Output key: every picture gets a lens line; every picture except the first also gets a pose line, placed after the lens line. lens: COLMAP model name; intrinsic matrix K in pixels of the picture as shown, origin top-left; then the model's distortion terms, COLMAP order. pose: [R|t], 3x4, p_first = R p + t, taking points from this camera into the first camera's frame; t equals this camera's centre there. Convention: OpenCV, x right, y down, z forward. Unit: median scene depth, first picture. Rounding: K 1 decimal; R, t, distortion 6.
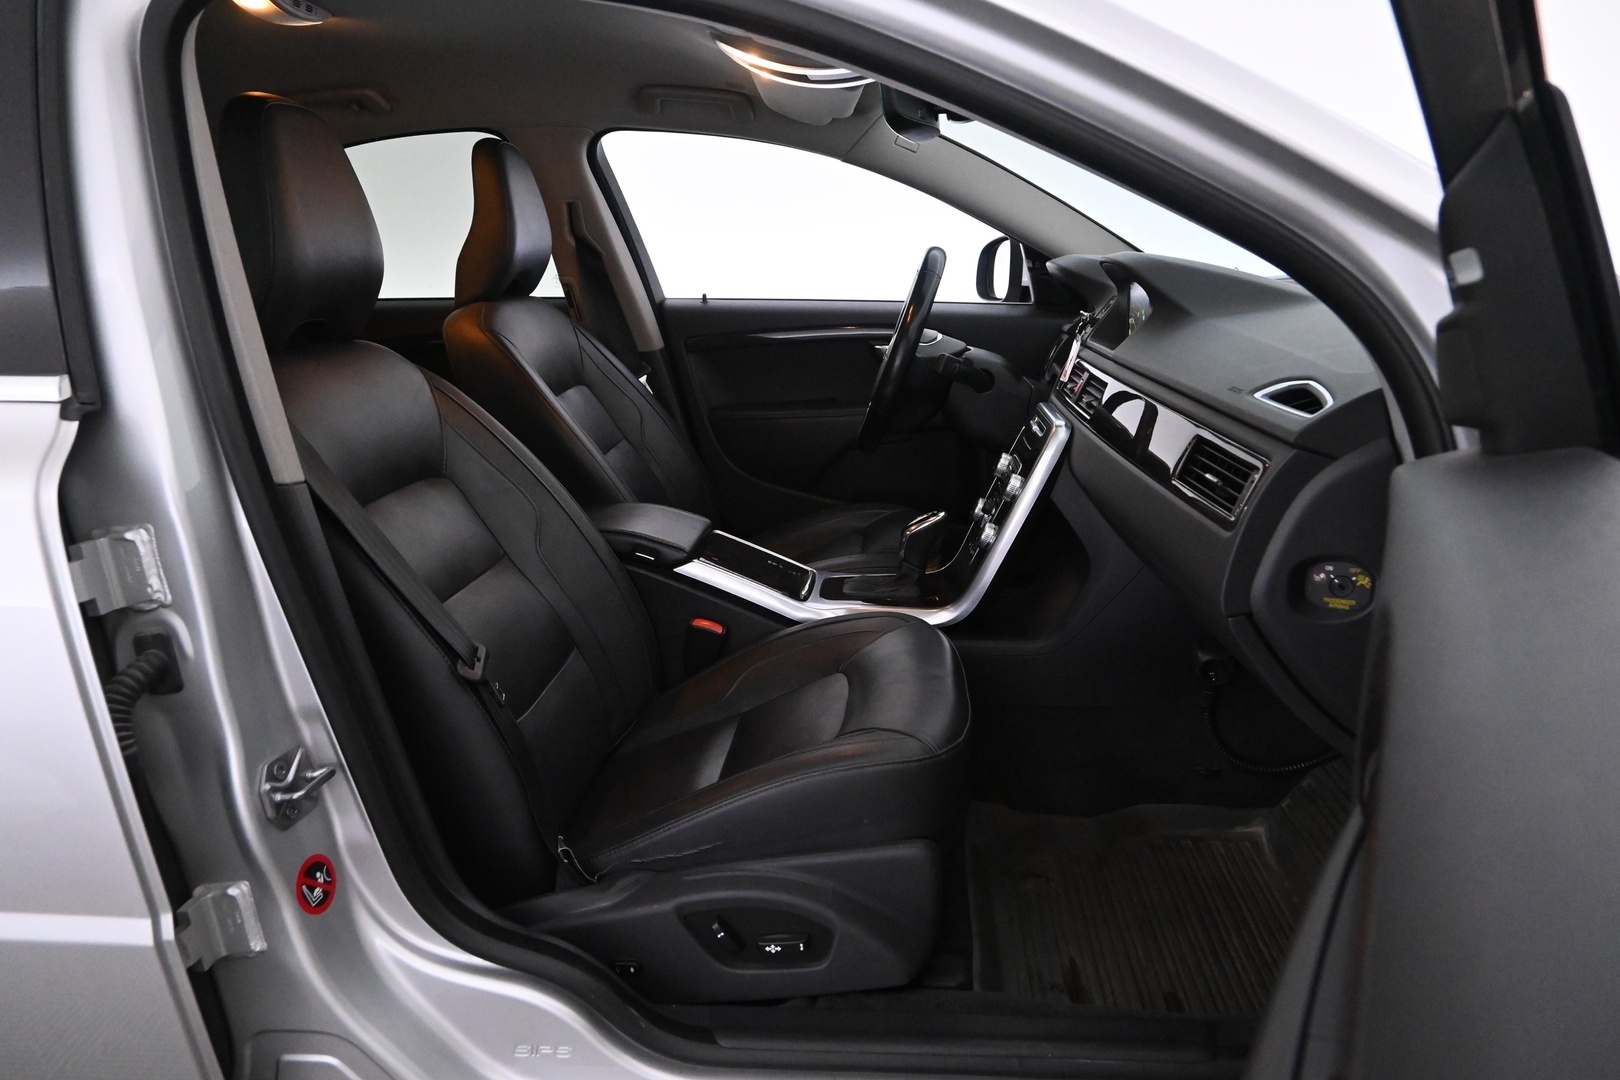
lens RADIAL K [[1093.0, 0, 810.0], [0, 1093.0, 540.0], [0, 0, 1]] dist [-0.003532, -0.002746]
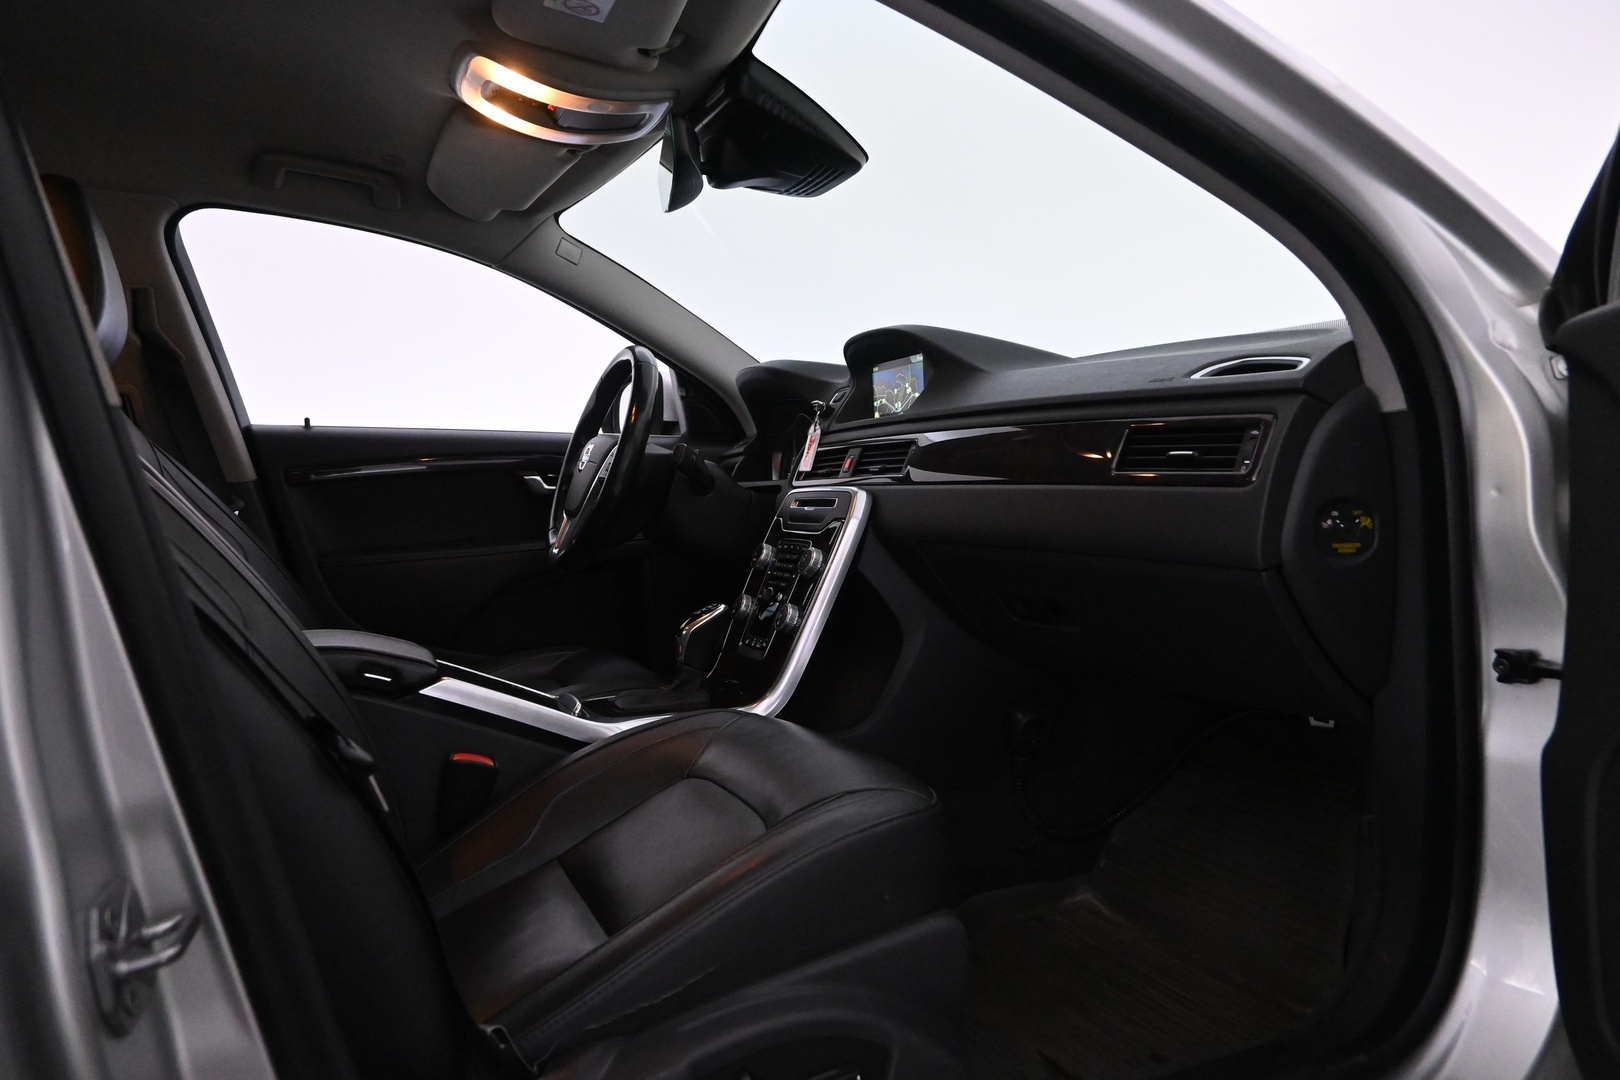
lens RADIAL K [[1093.0, 0, 810.0], [0, 1093.0, 540.0], [0, 0, 1]] dist [-0.003532, -0.002746]
pose [[0.873571, -0.021905, 0.486204, -0.273860], [0.127149, 0.974565, -0.184543, 0.106805], [-0.469795, 0.223032, 0.854136, 0.219913]]
